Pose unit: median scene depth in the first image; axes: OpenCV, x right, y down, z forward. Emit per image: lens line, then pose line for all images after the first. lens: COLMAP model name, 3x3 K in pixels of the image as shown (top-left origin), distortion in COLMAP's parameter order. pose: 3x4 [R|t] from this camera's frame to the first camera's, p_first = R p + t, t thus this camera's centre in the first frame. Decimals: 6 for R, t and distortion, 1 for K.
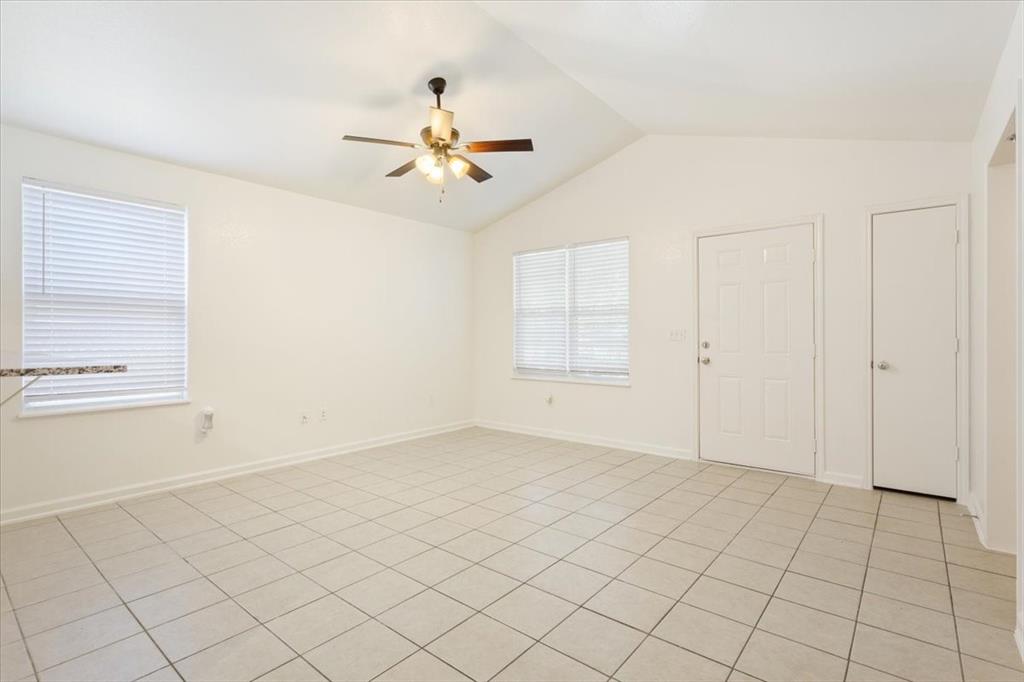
lens RADIAL K [[497.3, 0, 514.8], [0, 497.3, 336.3], [0, 0, 1]] dist [-0.003888, 0.003938]
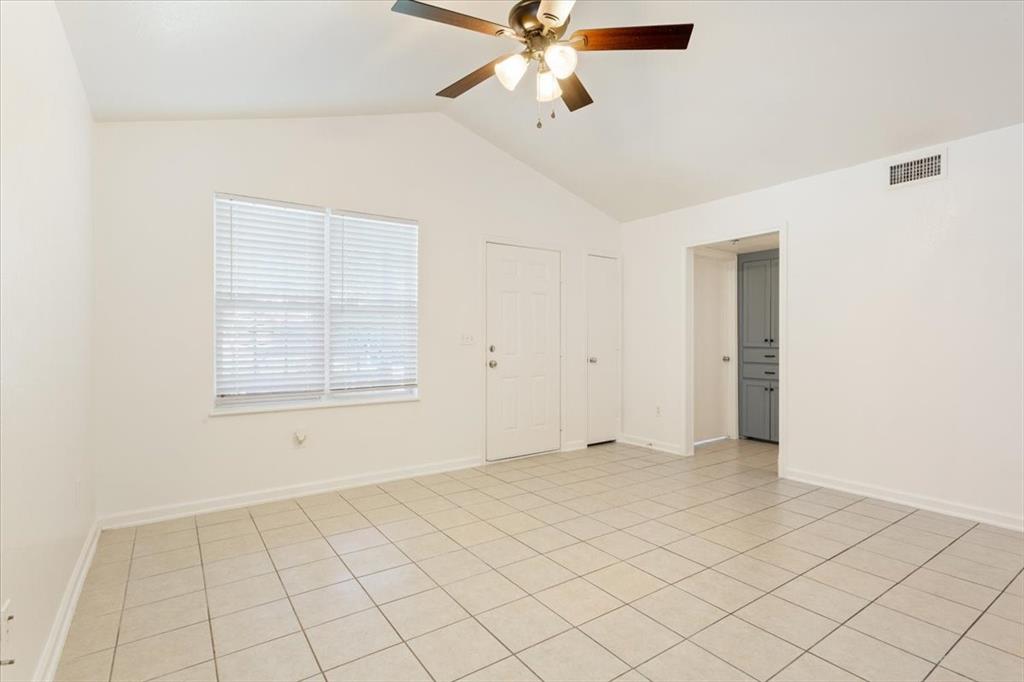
lens RADIAL K [[497.3, 0, 516.2], [0, 497.3, 341.8], [0, 0, 1]] dist [-0.003888, 0.003938]
pose [[0.263981, 0.002459, 0.964525, -0.502962], [0.008537, 0.999952, -0.004885, 0.007780], [-0.964490, 0.009524, 0.263947, 0.582816]]
